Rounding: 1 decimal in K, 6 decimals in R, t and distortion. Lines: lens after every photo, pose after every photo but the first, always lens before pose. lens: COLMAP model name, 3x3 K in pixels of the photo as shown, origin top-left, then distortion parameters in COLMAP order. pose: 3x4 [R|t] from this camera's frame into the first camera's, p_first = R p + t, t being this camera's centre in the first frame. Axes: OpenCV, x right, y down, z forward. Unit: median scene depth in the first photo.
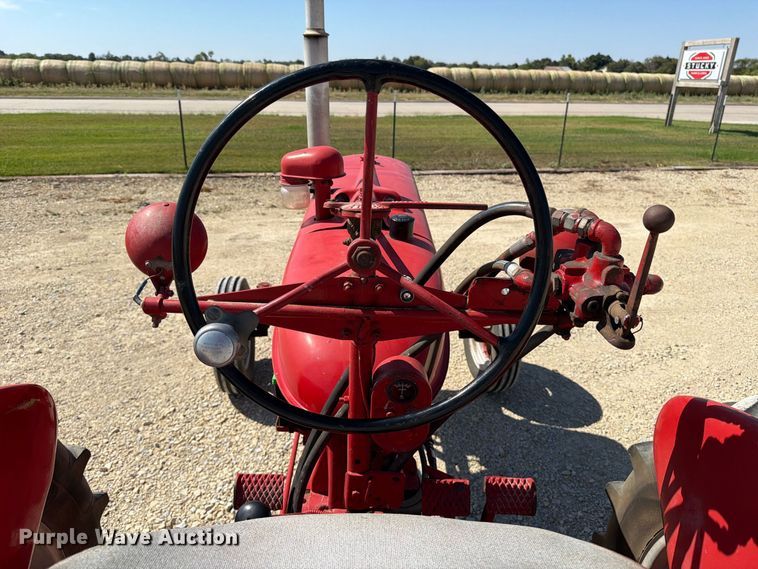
lens RADIAL K [[536.9, 0, 373.1], [0, 536.9, 287.0], [0, 0, 1]] dist [0.083651, -0.120052]
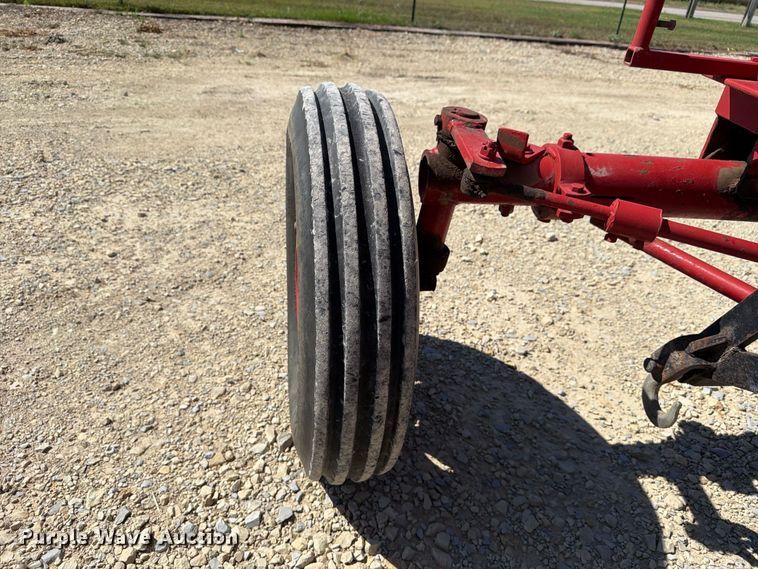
lens RADIAL K [[548.4, 0, 375.7], [0, 548.4, 282.5], [0, 0, 1]] dist [-0.042753, 0.040964]
pose [[0.994237, 0.013861, 0.106308, -0.083850], [-0.030156, 0.987729, 0.153238, 0.012616], [-0.102879, -0.155561, 0.982454, 0.217942]]
